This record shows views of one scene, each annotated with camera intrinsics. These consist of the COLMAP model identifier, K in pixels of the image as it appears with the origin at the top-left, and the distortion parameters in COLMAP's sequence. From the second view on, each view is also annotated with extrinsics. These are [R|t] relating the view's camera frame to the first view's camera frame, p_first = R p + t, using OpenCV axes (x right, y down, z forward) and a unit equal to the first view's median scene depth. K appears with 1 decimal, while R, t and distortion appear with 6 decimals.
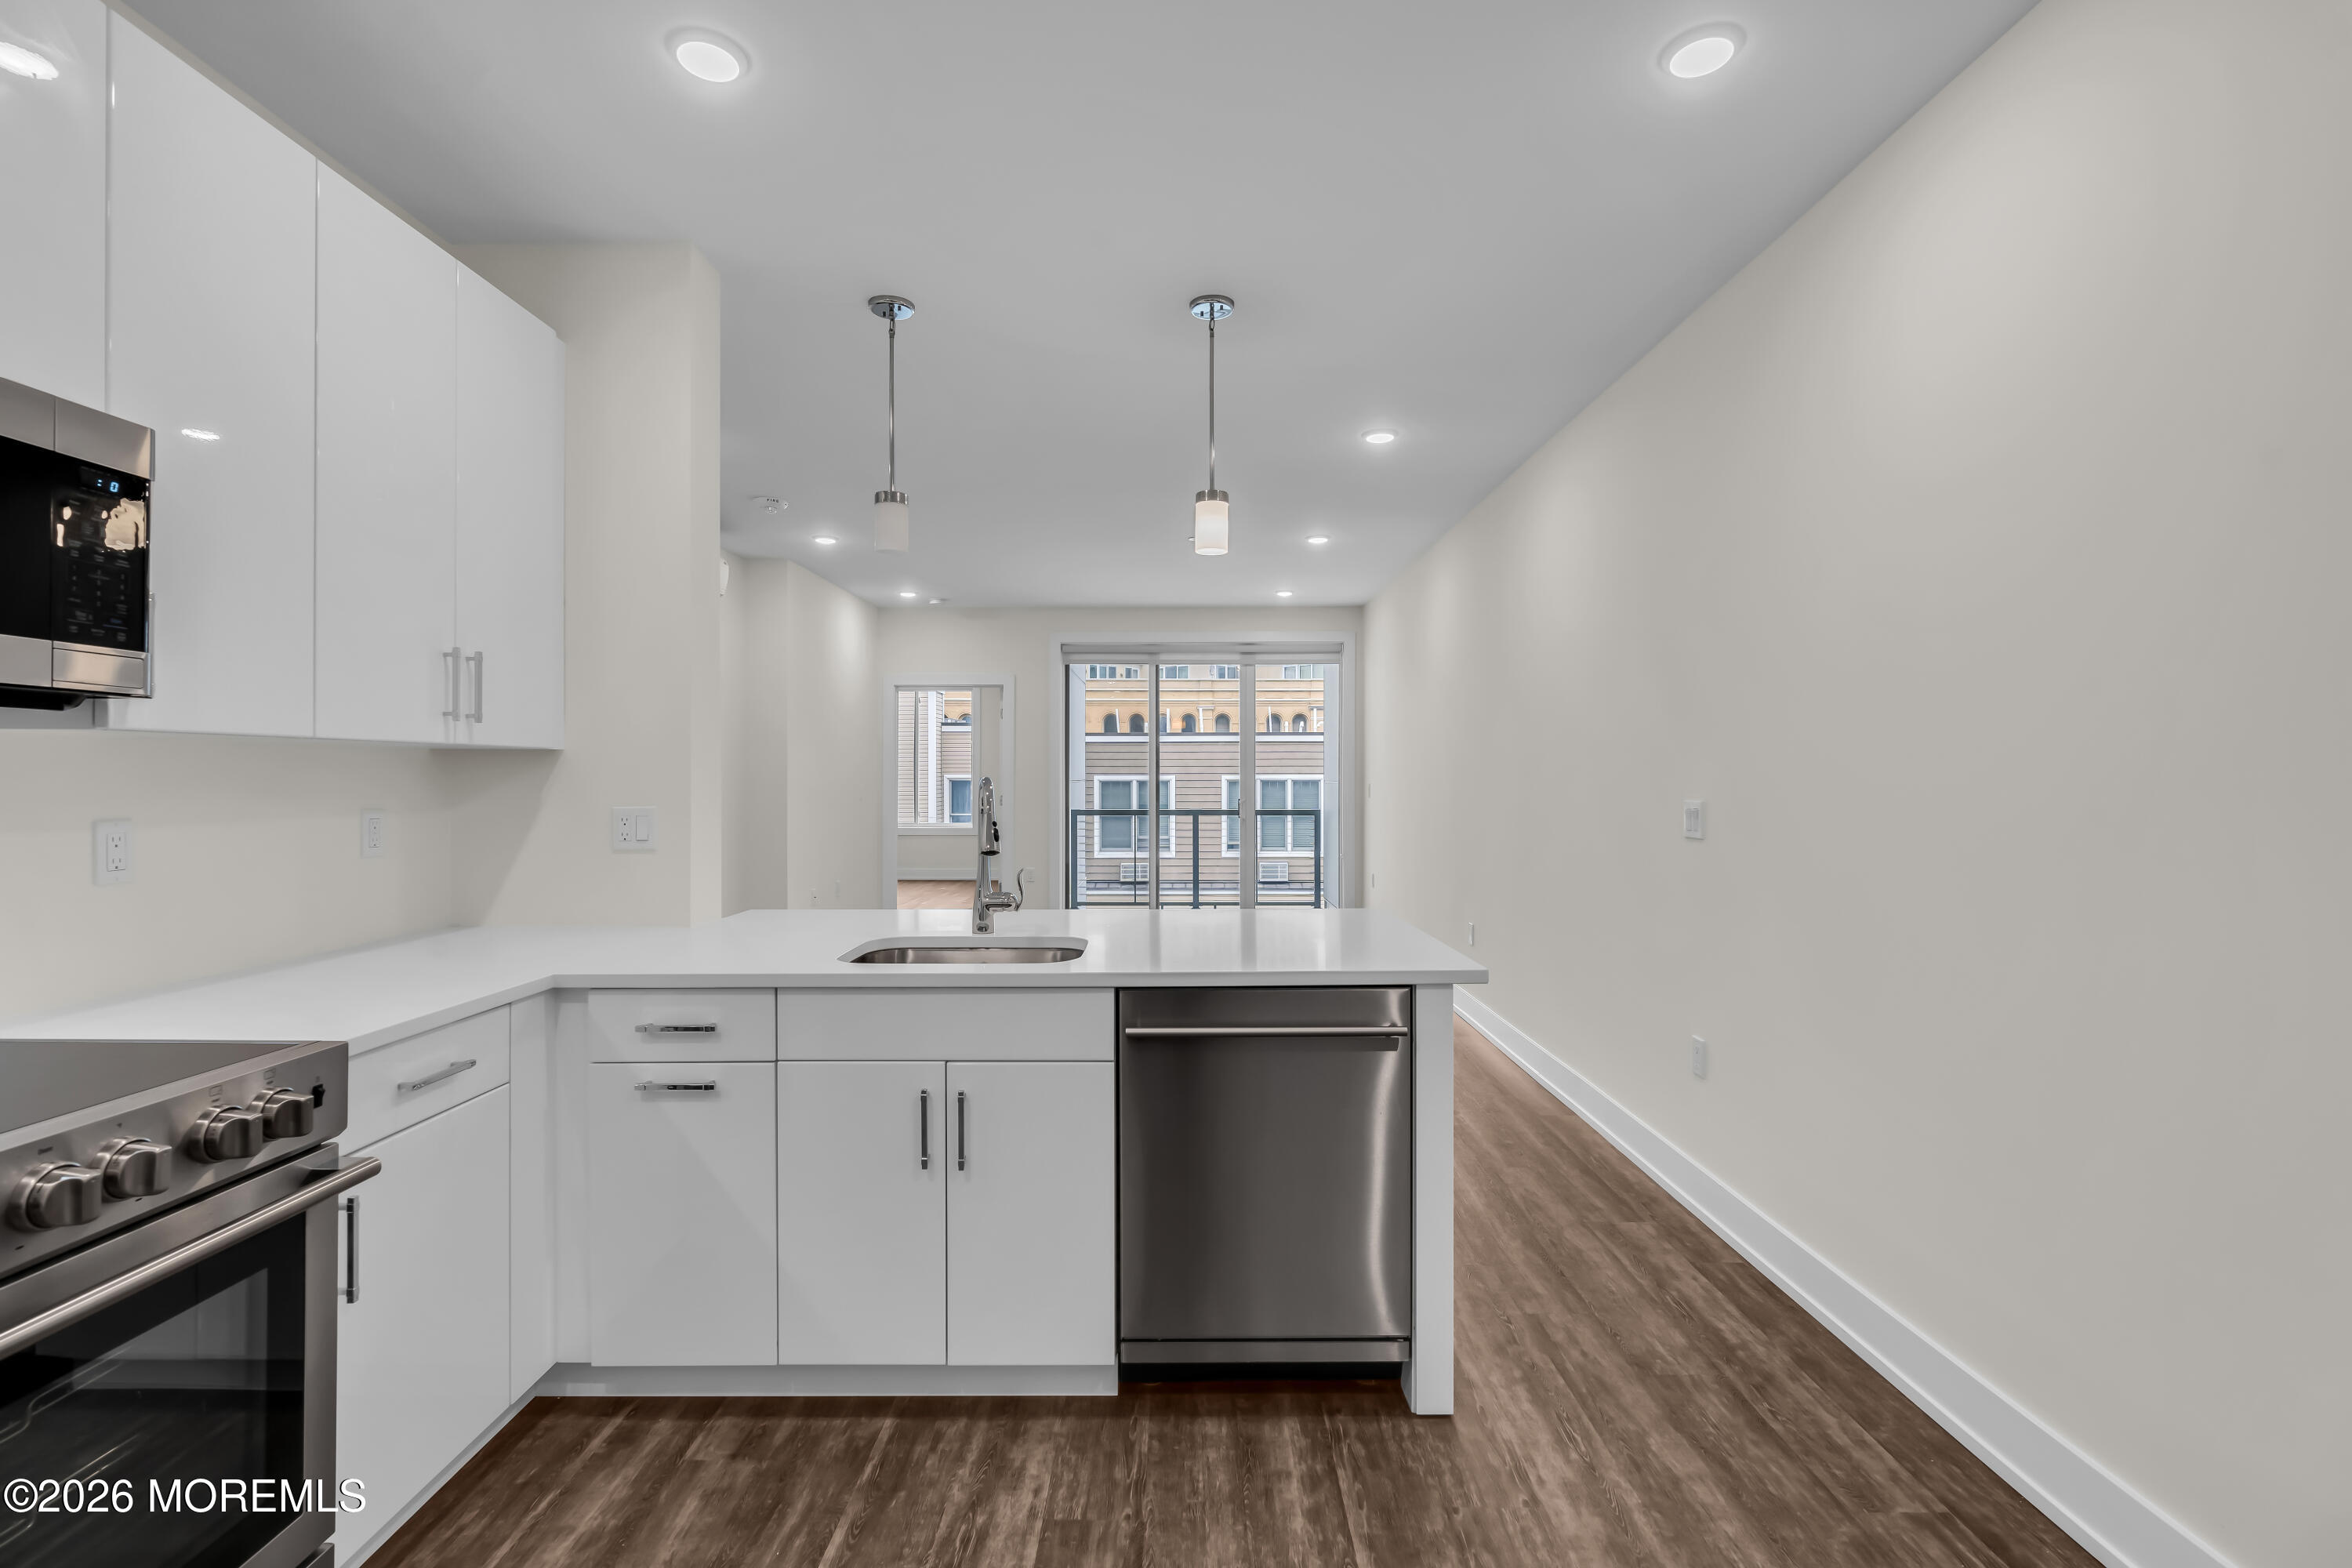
lens RADIAL K [[1120.1, 0, 1176.0], [0, 1120.1, 779.7], [0, 0, 1]] dist [0.003217, 0.000775]
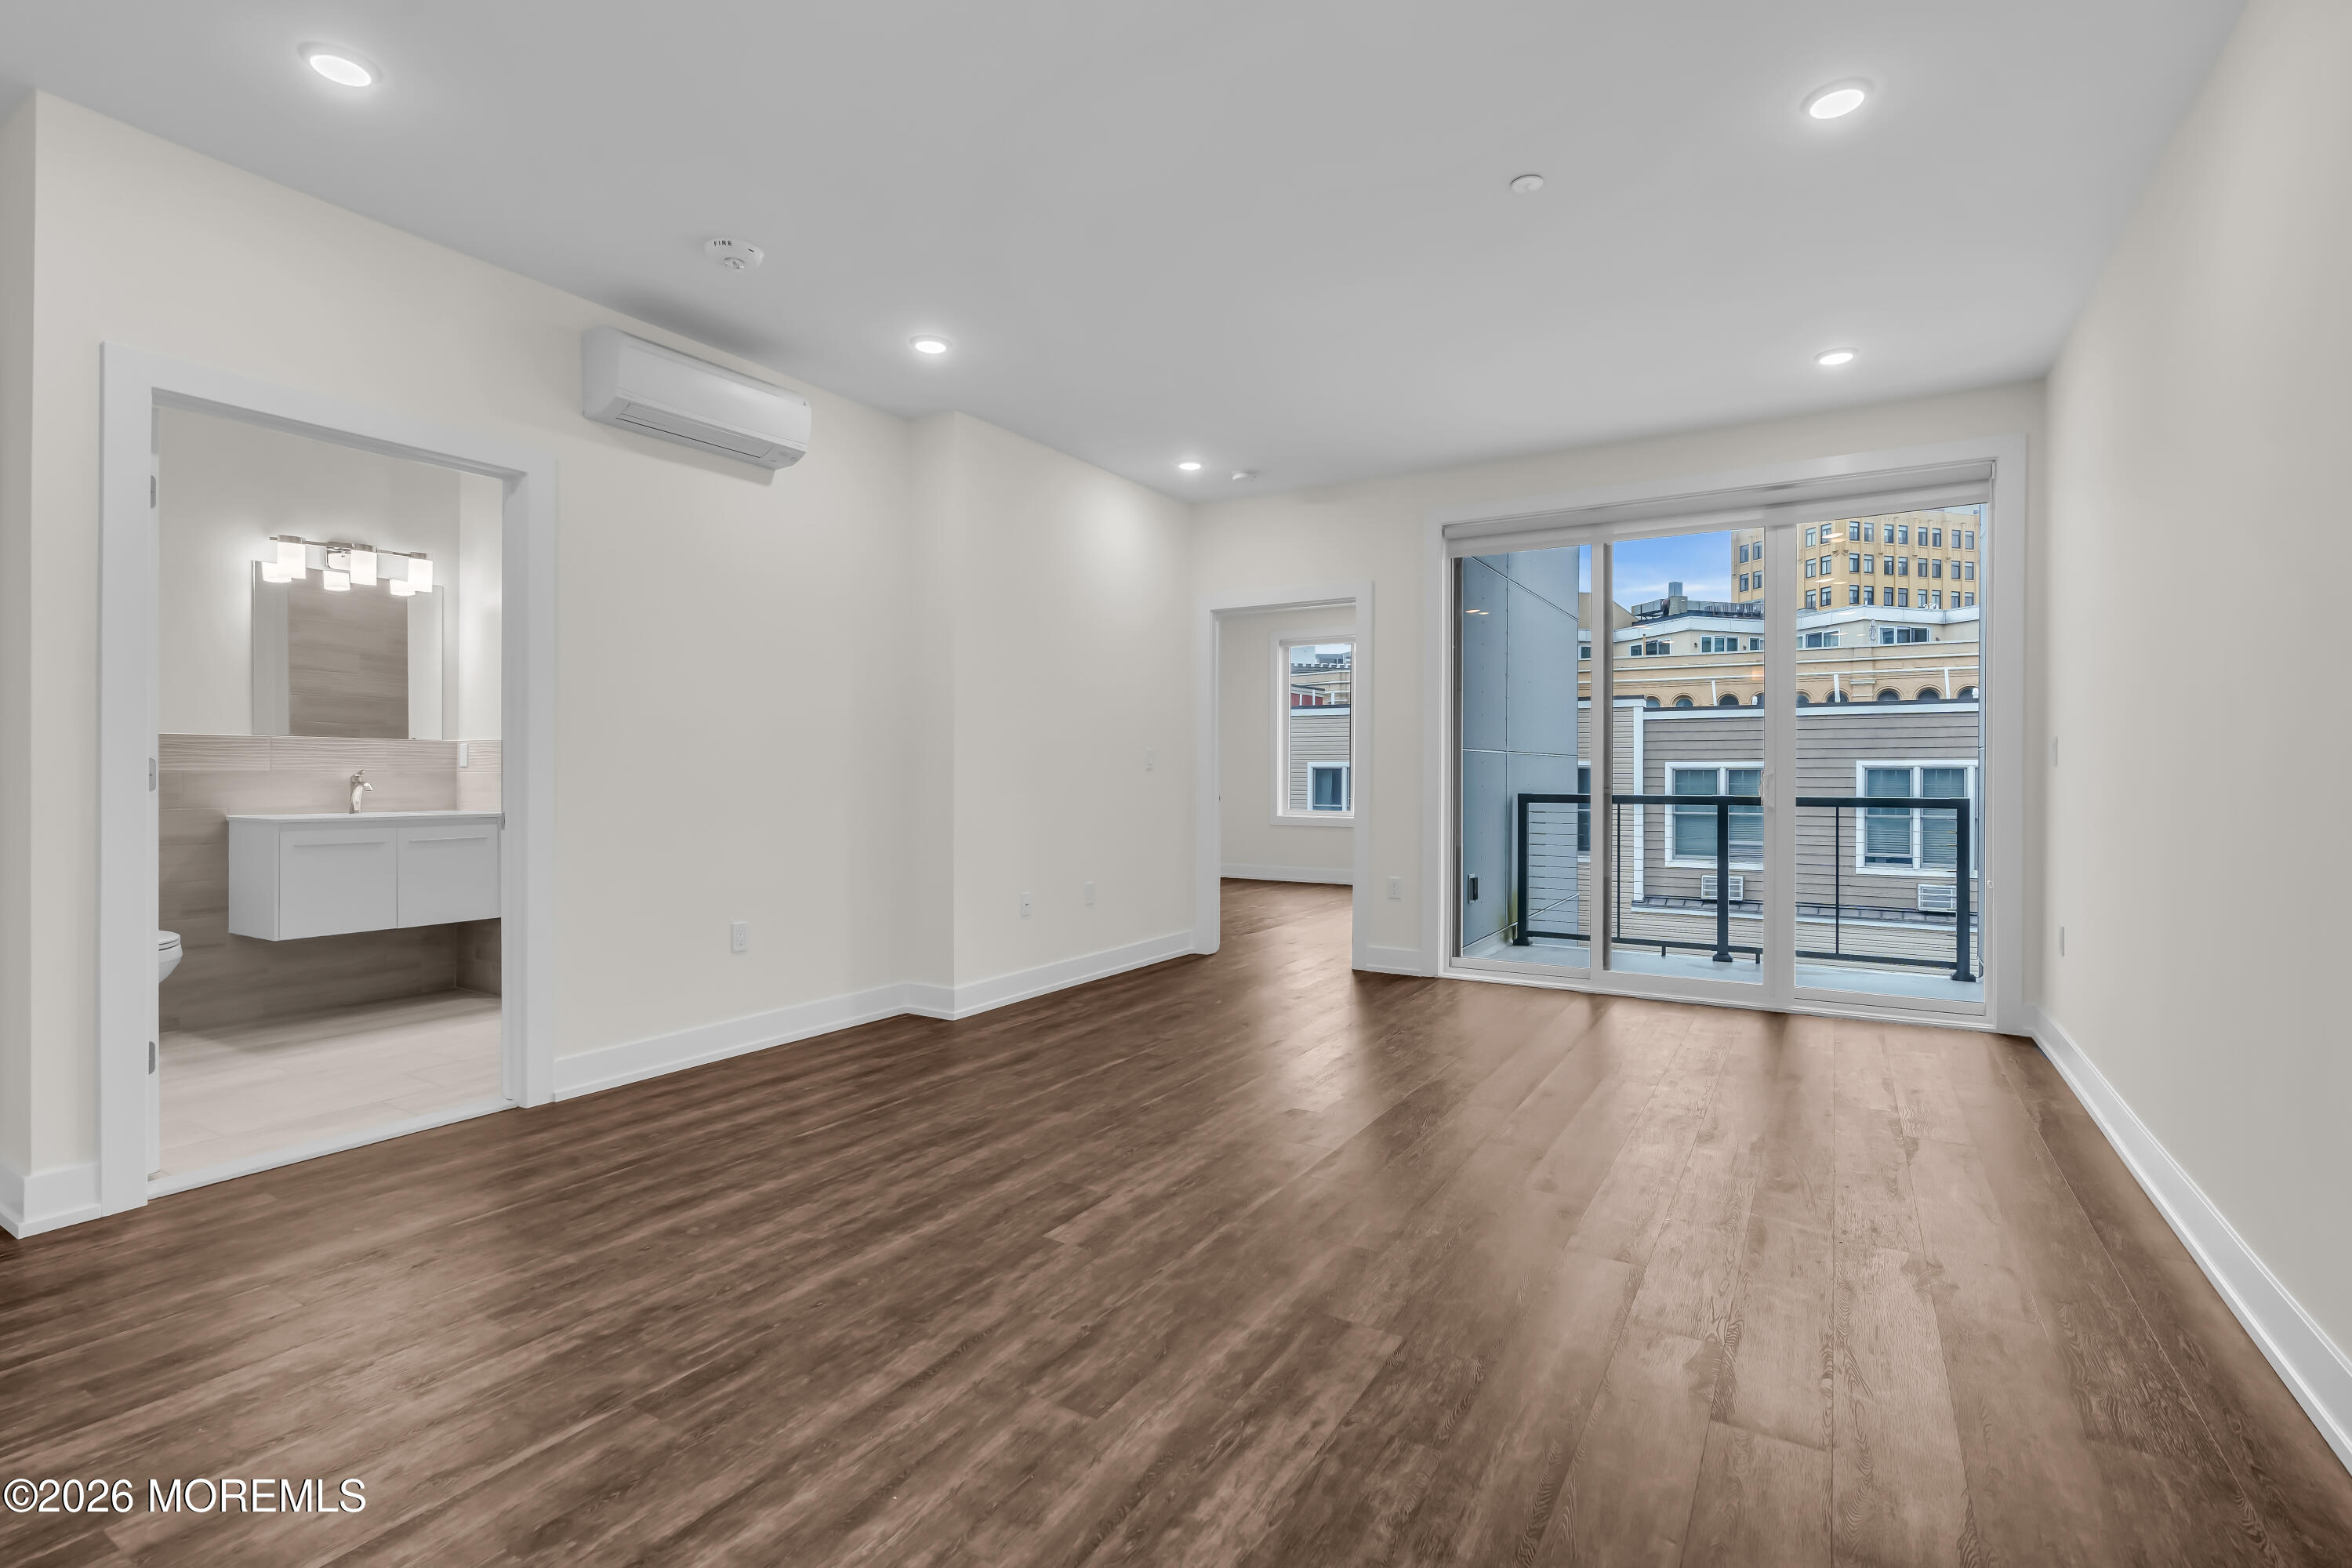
lens RADIAL K [[1120.1, 0, 1173.8], [0, 1120.1, 782.8], [0, 0, 1]] dist [0.003217, 0.000775]
pose [[0.855979, 0.002827, -0.517002, 0.073594], [-0.001313, 0.999994, 0.003294, 0.017163], [0.517008, -0.002141, 0.855978, 0.294251]]
